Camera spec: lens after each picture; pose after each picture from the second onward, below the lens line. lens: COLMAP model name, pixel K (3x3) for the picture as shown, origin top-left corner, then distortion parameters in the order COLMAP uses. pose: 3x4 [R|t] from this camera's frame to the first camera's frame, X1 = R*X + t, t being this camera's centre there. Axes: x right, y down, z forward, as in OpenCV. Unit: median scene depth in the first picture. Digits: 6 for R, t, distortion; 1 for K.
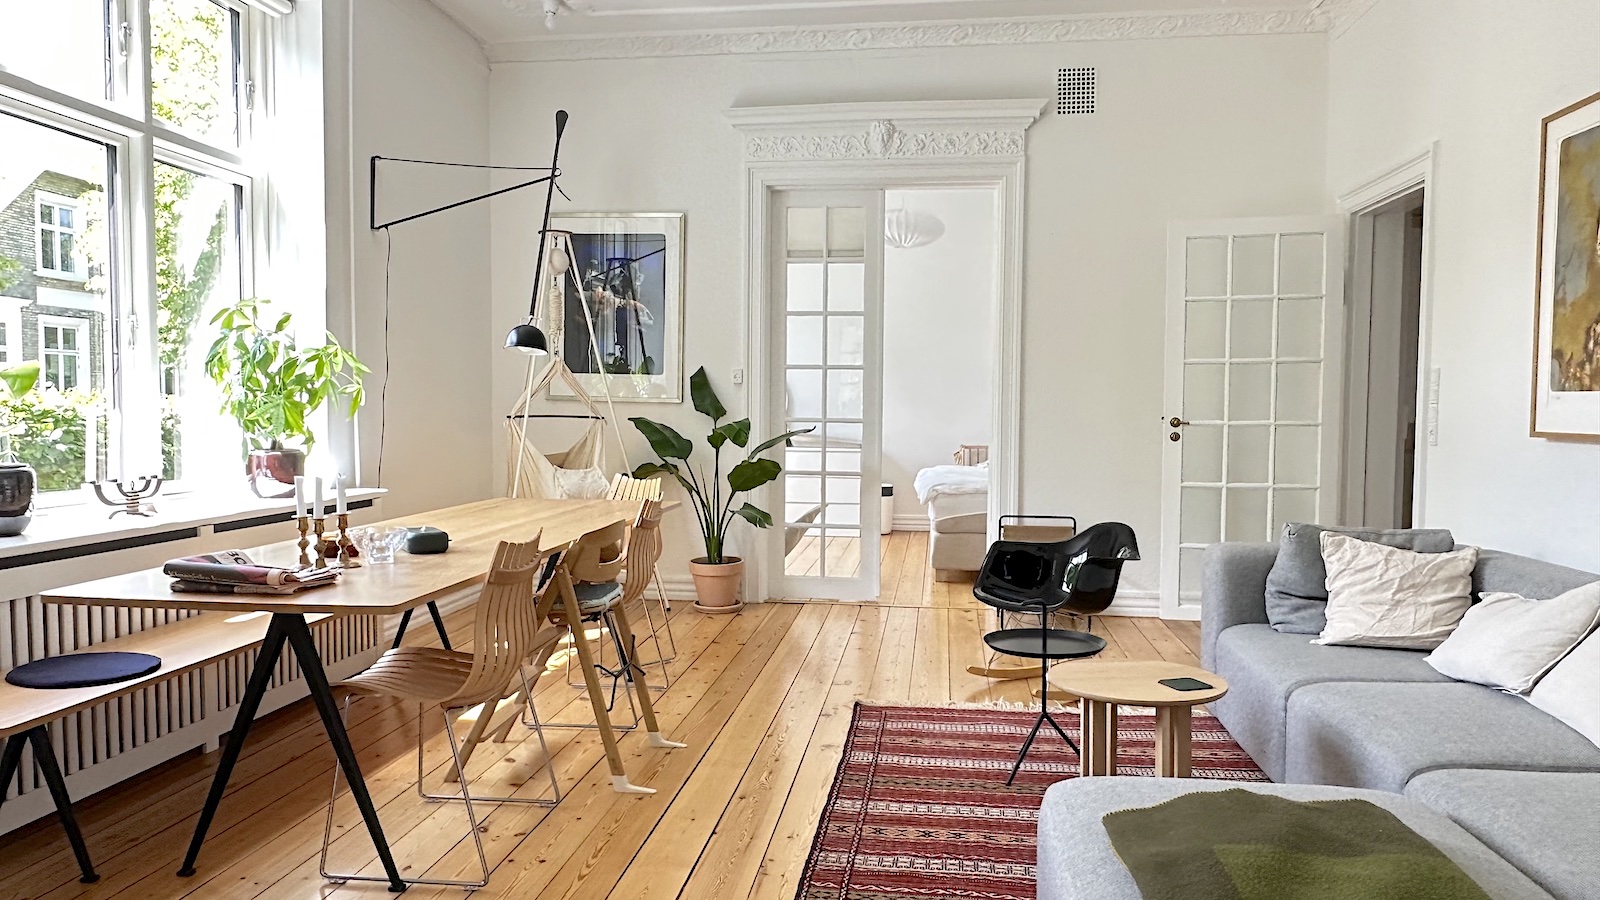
lens RADIAL K [[1066.6, 0, 804.6], [0, 1066.6, 450.0], [0, 0, 1]] dist [-0.003302, -0.001285]
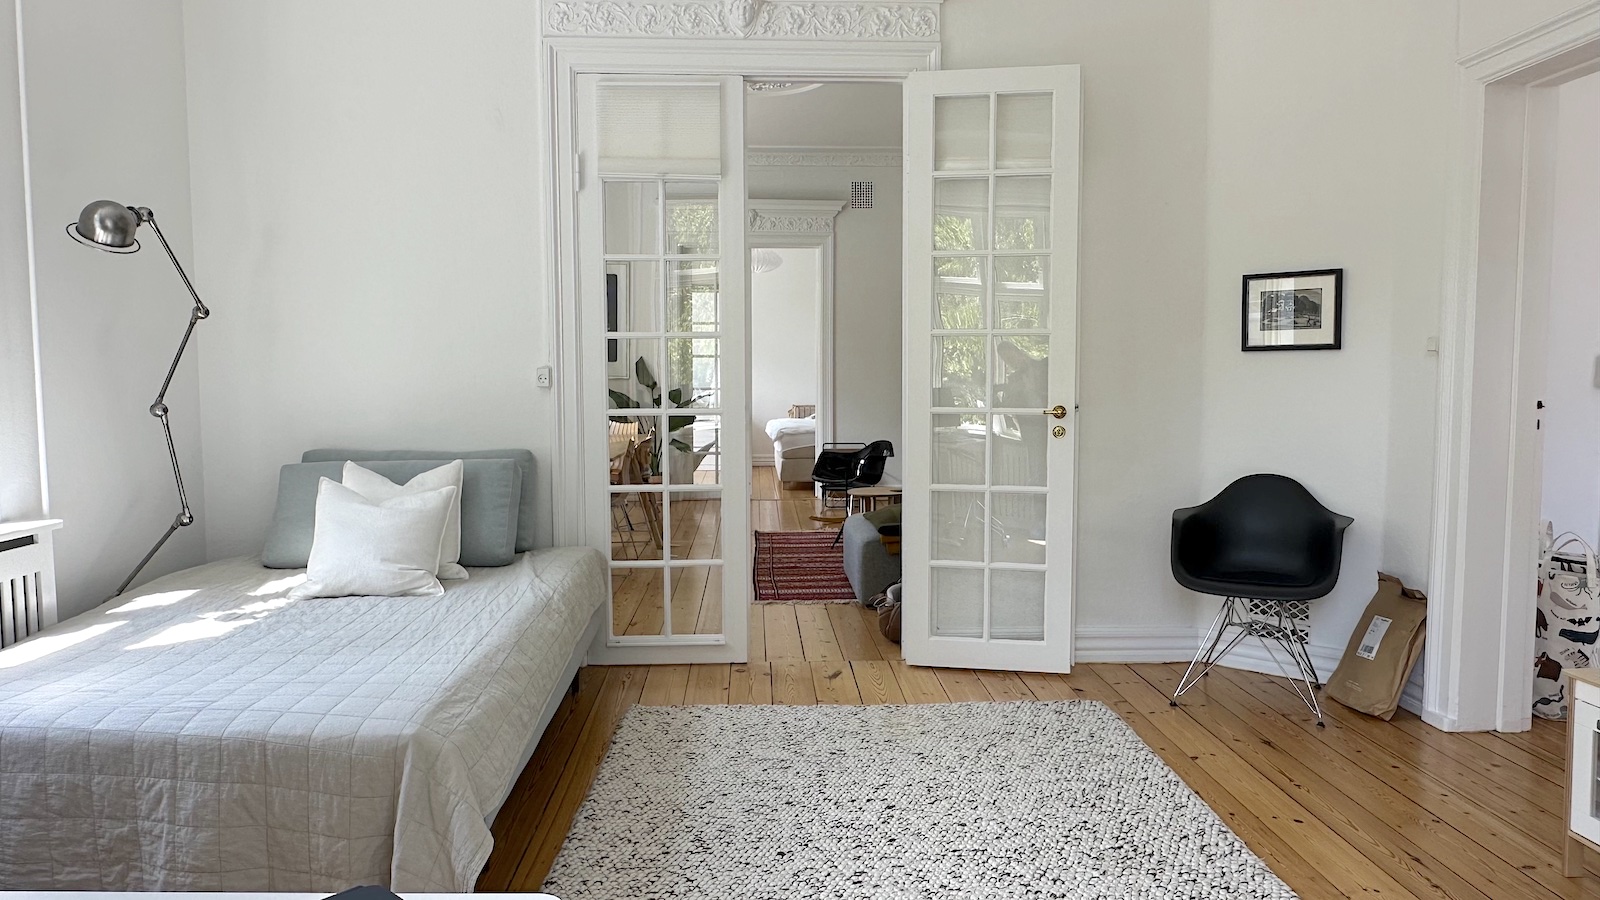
lens RADIAL K [[1066.6, 0, 797.5], [0, 1066.6, 448.4], [0, 0, 1]] dist [-0.003302, -0.001285]
pose [[0.986590, -0.021995, 0.161729, -0.129089], [0.018154, 0.999518, 0.025189, 0.025791], [-0.162205, -0.021915, 0.986514, -0.657294]]
